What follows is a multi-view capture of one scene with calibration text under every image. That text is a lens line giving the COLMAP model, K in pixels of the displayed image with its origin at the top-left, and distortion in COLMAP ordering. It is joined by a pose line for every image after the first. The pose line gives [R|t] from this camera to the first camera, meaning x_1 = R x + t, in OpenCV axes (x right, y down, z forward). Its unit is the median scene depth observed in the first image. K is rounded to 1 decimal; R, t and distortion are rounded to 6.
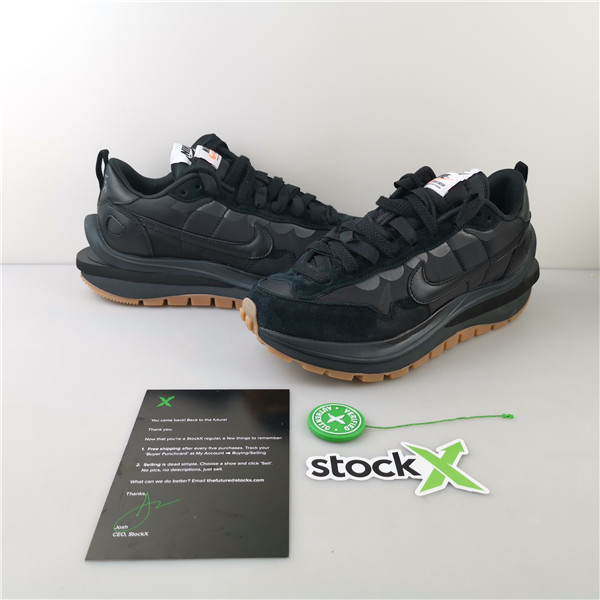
lens RADIAL K [[634.9, 0, 311.7], [0, 634.9, 299.2], [0, 0, 1]] dist [0.011396, -0.000631]
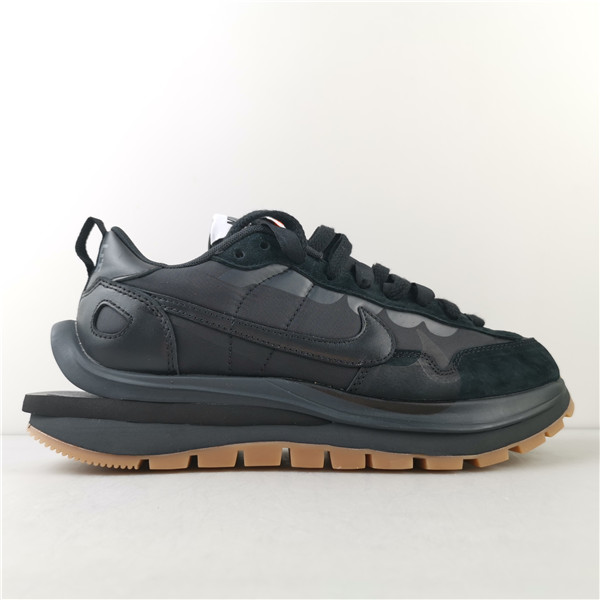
lens RADIAL K [[634.9, 0, 311.7], [0, 634.9, 299.2], [0, 0, 1]] dist [0.011396, -0.000631]
pose [[0.996768, -0.020533, 0.077666, -0.175042], [0.056074, 0.870134, -0.489614, 0.148881], [-0.057527, 0.492387, 0.868473, 0.493617]]
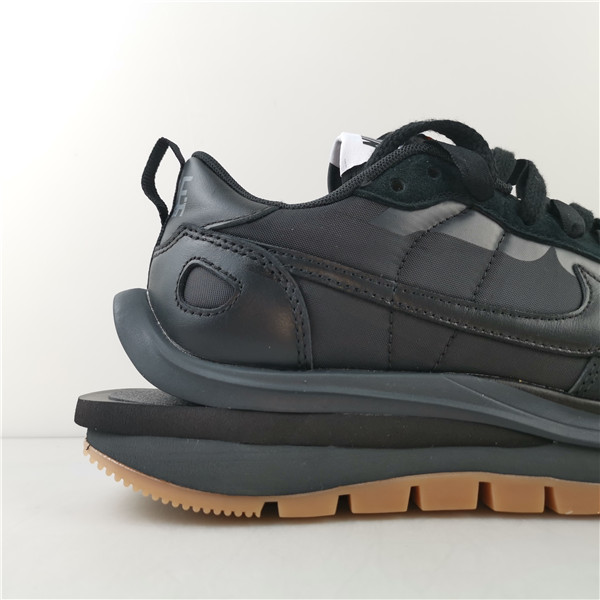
lens RADIAL K [[634.9, 0, 311.7], [0, 634.9, 299.2], [0, 0, 1]] dist [0.011396, -0.000631]
pose [[0.997393, -0.032848, 0.064248, -0.269134], [0.058231, 0.892220, -0.447831, 0.057839], [-0.042613, 0.450405, 0.891807, 0.666088]]
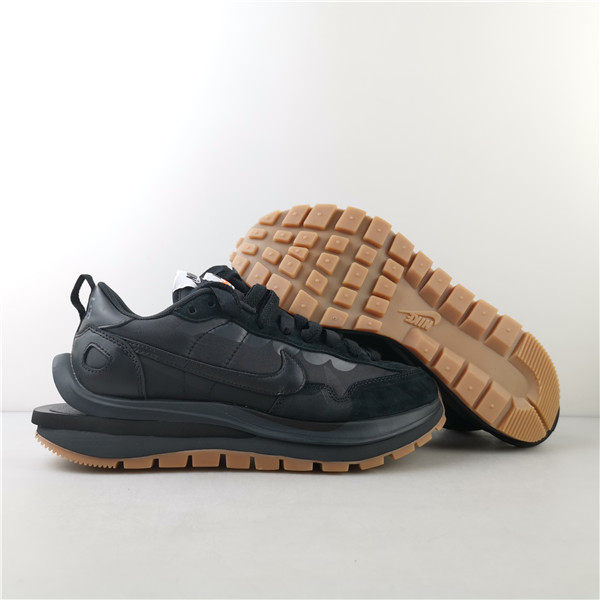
lens RADIAL K [[634.9, 0, 311.7], [0, 634.9, 299.2], [0, 0, 1]] dist [0.011396, -0.000631]
pose [[0.996333, -0.008177, 0.085173, -0.117132], [0.045303, 0.894863, -0.444036, 0.167068], [-0.072587, 0.446266, 0.891951, 0.274197]]
